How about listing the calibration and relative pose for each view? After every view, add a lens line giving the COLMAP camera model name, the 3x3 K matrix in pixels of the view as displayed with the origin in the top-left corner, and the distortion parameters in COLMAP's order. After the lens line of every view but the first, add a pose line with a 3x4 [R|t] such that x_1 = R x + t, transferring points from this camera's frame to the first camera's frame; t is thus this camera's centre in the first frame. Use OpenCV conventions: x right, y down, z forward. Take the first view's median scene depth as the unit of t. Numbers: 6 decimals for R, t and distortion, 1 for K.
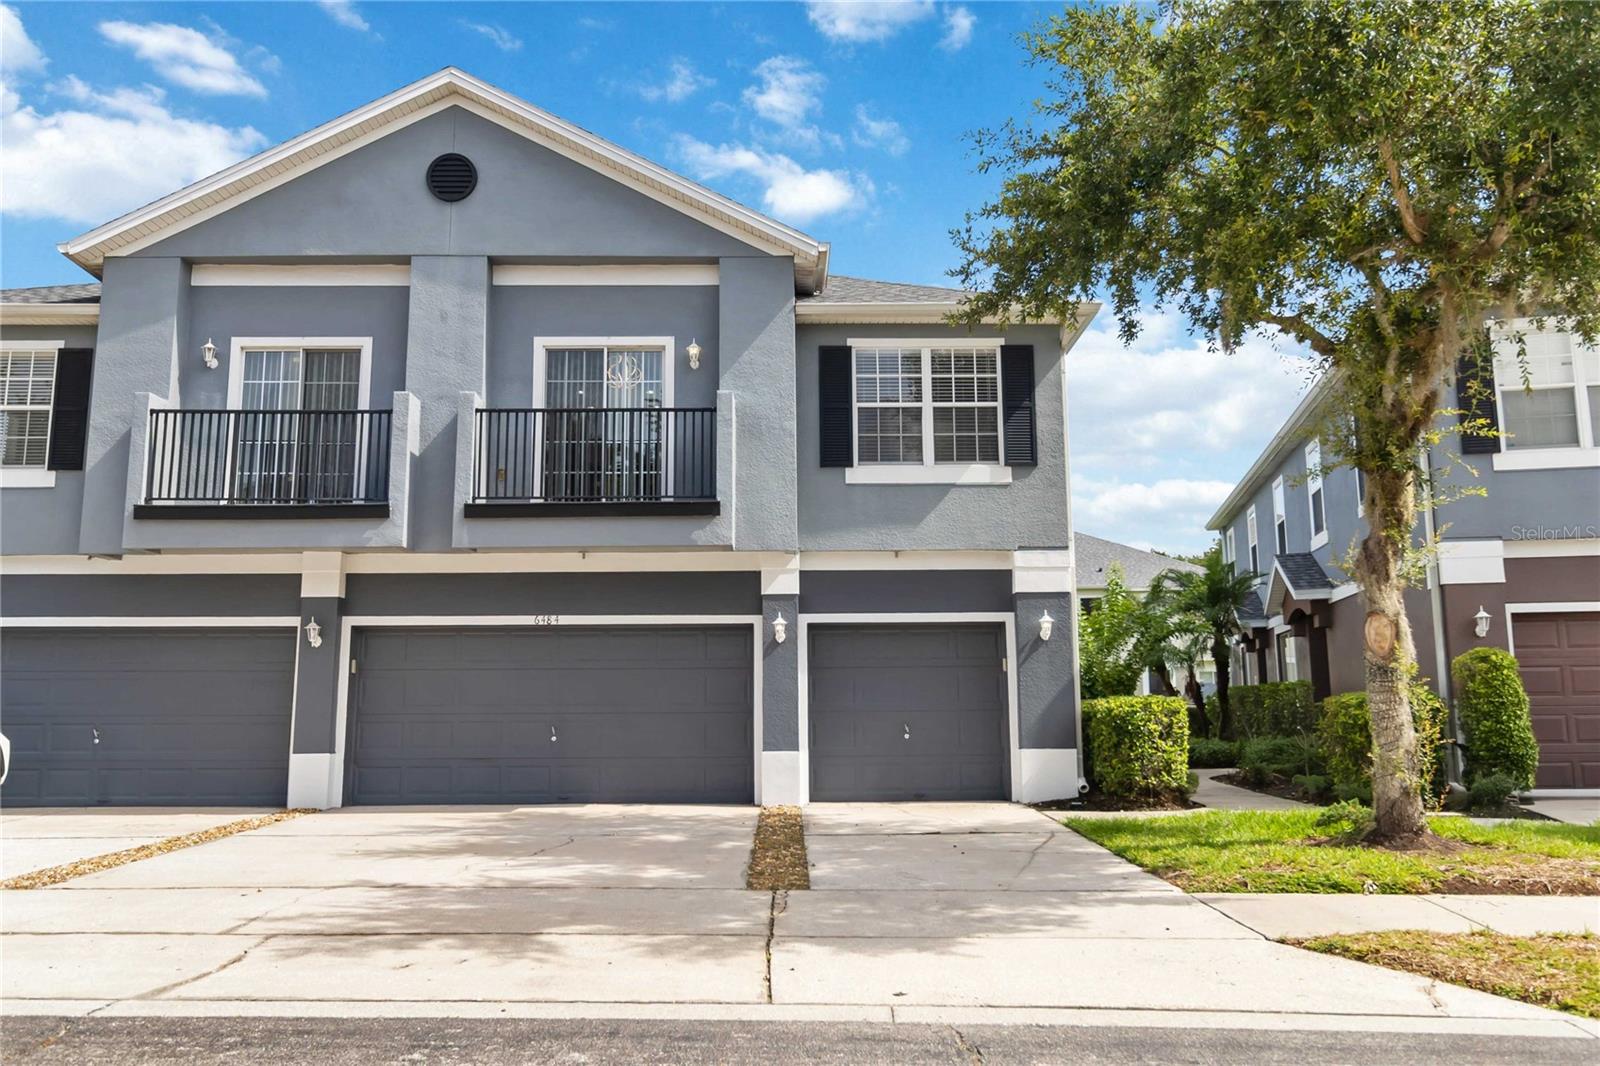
lens RADIAL K [[714.3, 0, 689.8], [0, 714.3, 525.9], [0, 0, 1]] dist [0.001564, 0.000219]
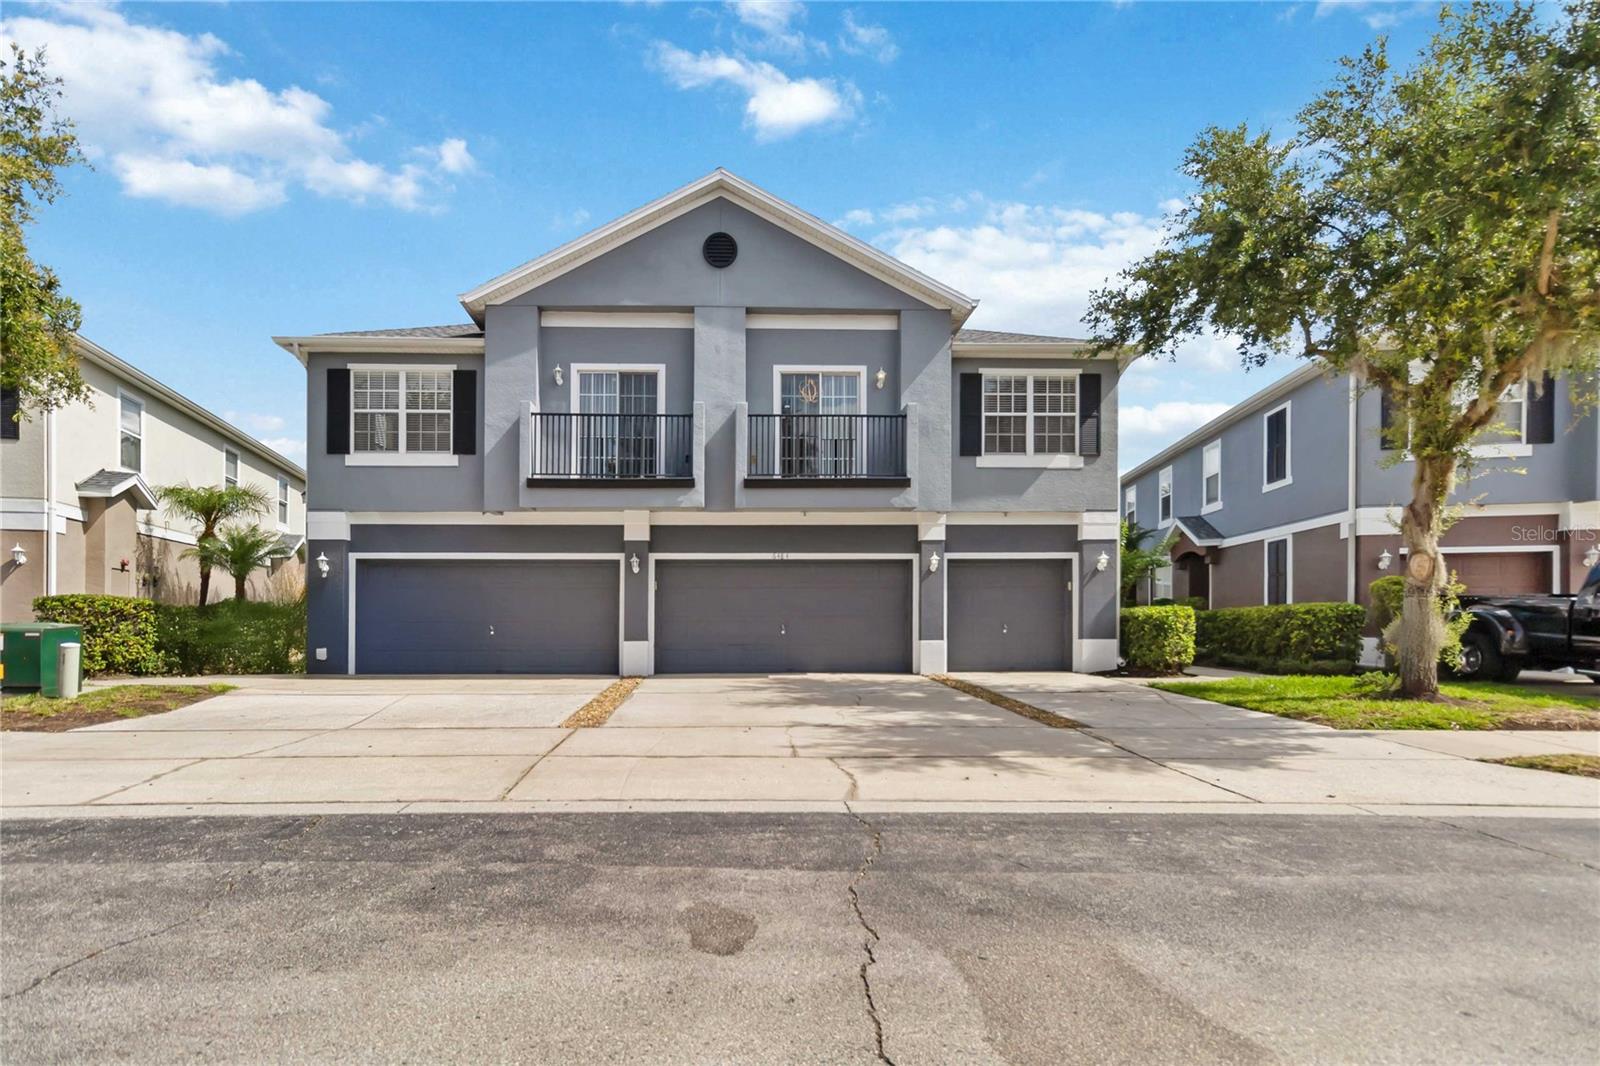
lens RADIAL K [[459.9, 0, 747.0], [0, 459.9, 540.2], [0, 0, 1]] dist [-0.000095, -0.000041]
pose [[0.999935, 0.004602, 0.010479, -0.287037], [-0.005542, 0.995781, 0.091592, 0.008491], [-0.010013, -0.091644, 0.995742, 0.025937]]
